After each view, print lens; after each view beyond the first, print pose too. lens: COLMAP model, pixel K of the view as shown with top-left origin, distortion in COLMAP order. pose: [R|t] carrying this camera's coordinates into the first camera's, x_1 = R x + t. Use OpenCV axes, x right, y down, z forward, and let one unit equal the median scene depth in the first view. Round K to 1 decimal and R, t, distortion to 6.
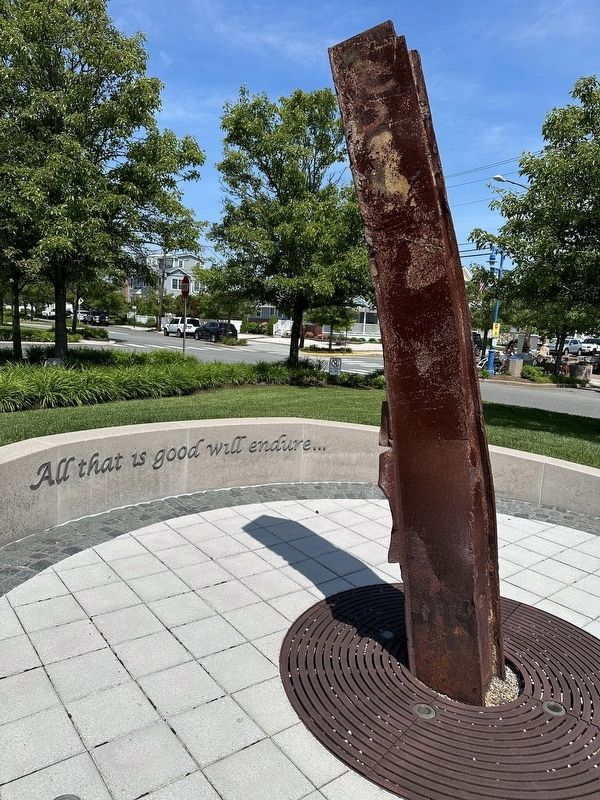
lens RADIAL K [[555.1, 0, 300.4], [0, 555.1, 398.9], [0, 0, 1]] dist [0.052422, -0.002839]
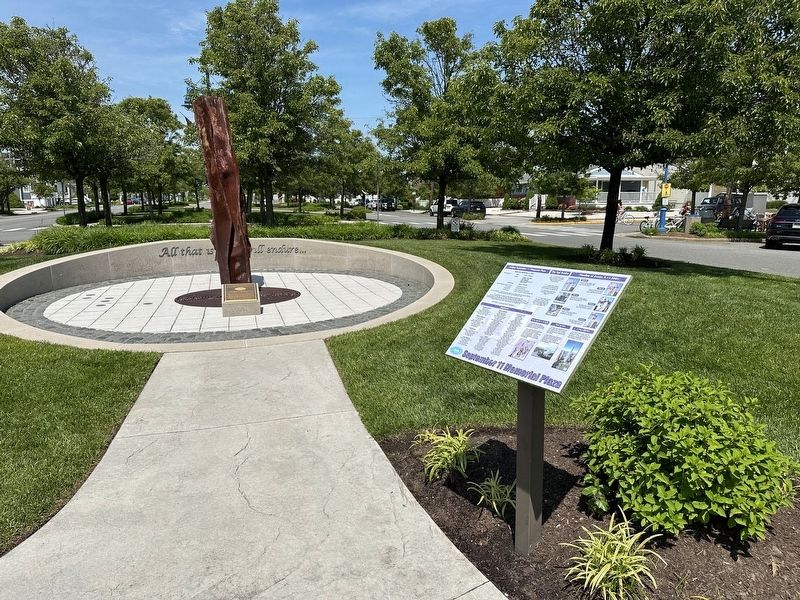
lens RADIAL K [[555.1, 0, 399.3], [0, 555.1, 302.1], [0, 0, 1]] dist [0.052422, -0.002839]
pose [[0.929900, 0.002771, -0.367803, 0.149592], [0.011115, 0.999303, 0.035629, 0.027235], [0.367646, -0.037219, 0.929221, -0.105243]]
